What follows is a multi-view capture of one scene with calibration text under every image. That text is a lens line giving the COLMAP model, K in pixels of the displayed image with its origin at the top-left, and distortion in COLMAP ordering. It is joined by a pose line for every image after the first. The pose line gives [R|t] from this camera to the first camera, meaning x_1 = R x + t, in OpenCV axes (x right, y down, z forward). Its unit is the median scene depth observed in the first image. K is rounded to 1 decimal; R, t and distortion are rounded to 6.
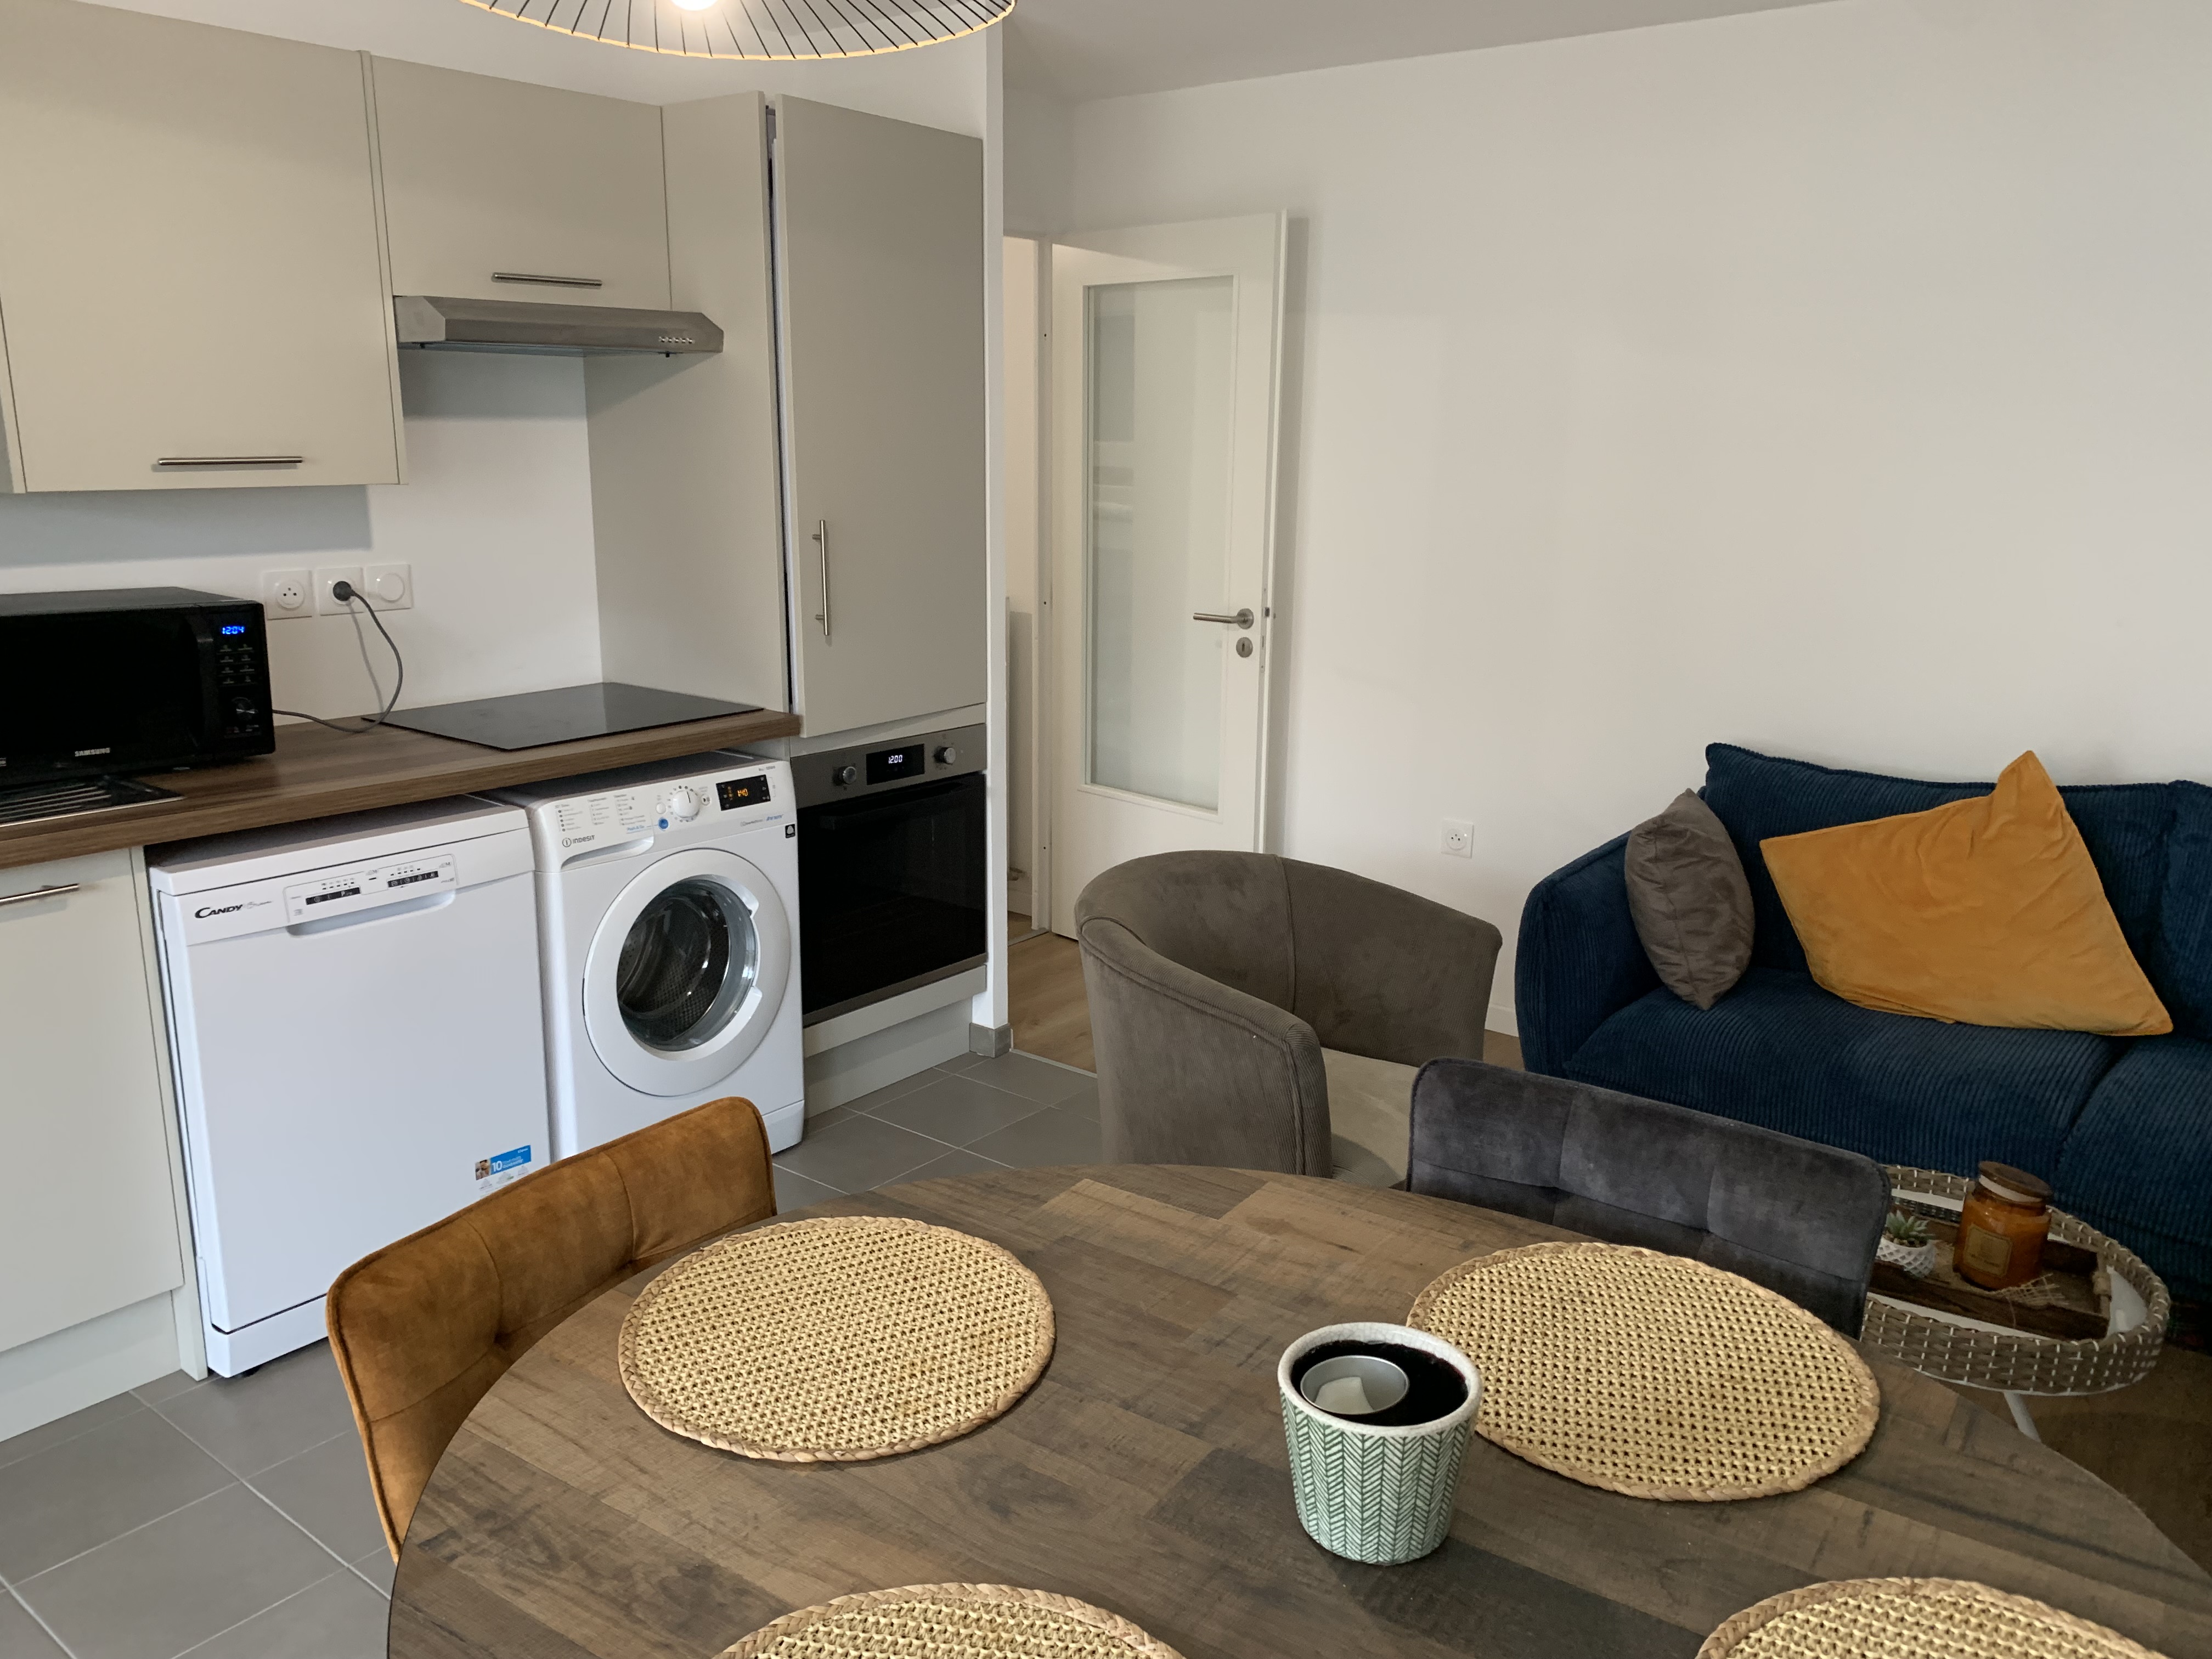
lens RADIAL K [[1661.8, 0, 1107.3], [0, 1661.8, 811.3], [0, 0, 1]] dist [0.041542, -0.054734]
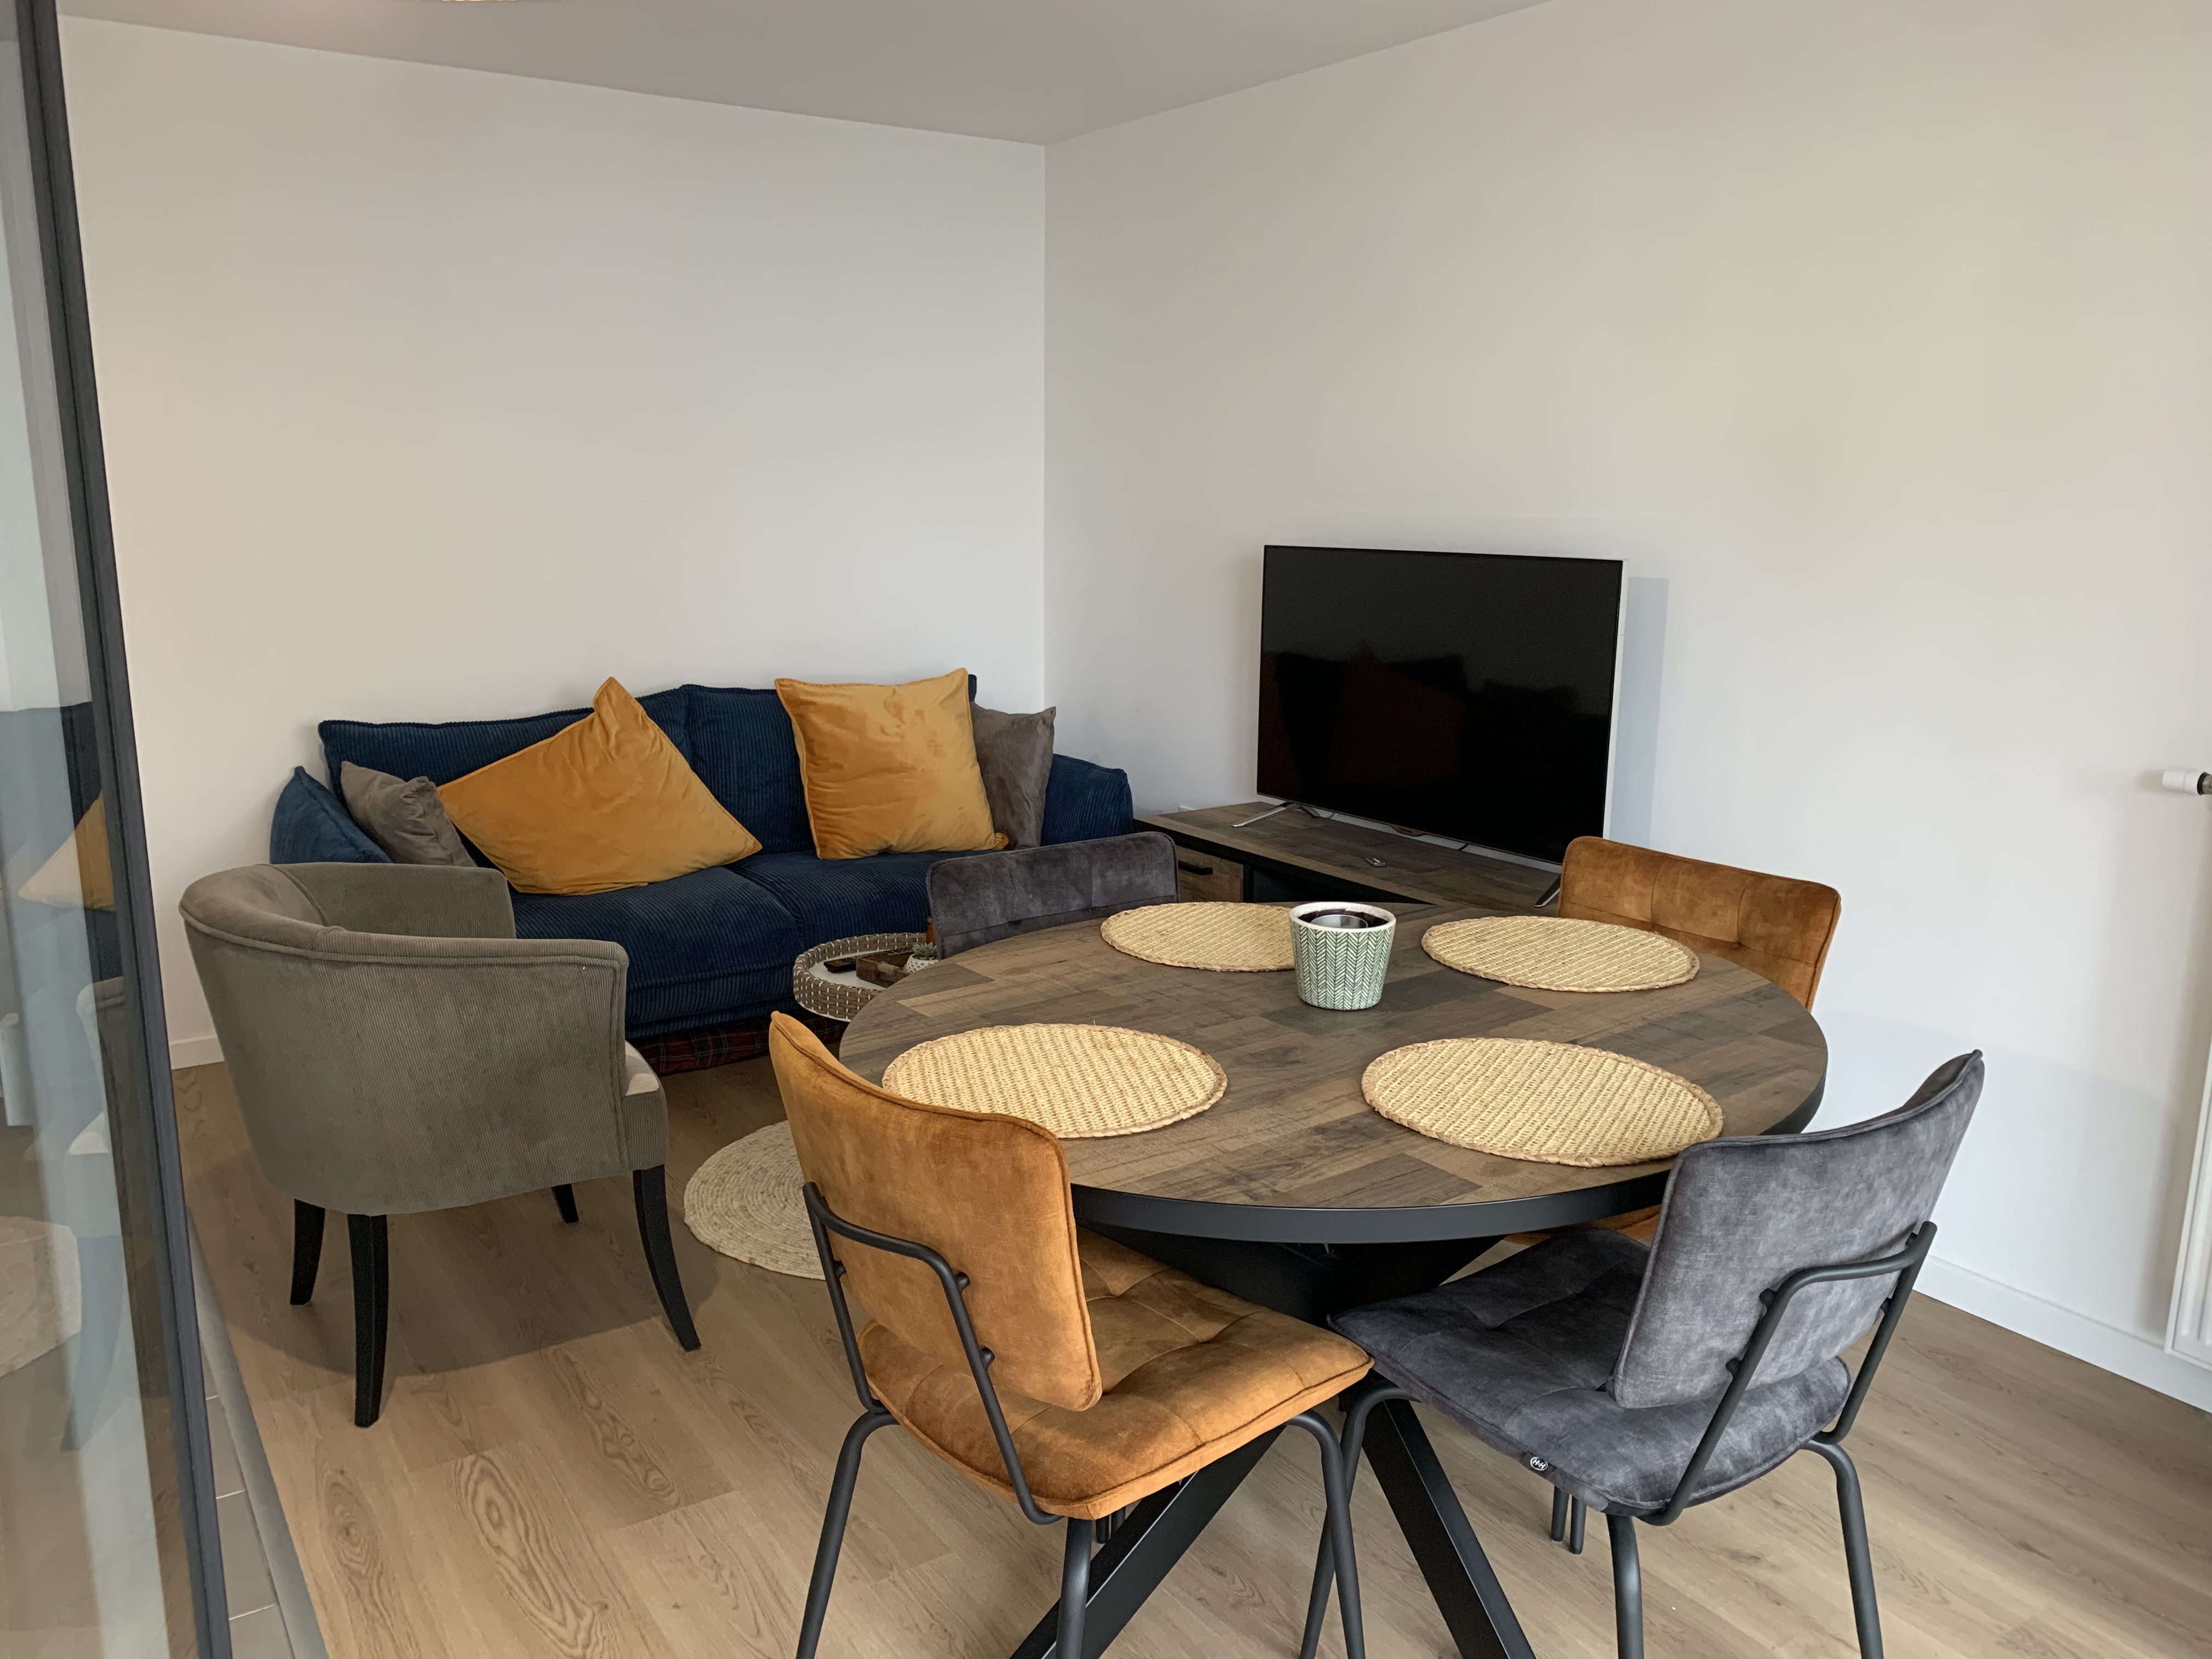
lens RADIAL K [[1661.8, 0, 1111.2], [0, 1661.8, 830.8], [0, 0, 1]] dist [0.041542, -0.054734]
pose [[0.317586, -0.206318, 0.925512, -1.164109], [0.207482, 0.967510, 0.144484, -0.055252], [-0.925251, 0.146141, 0.350075, 0.411816]]
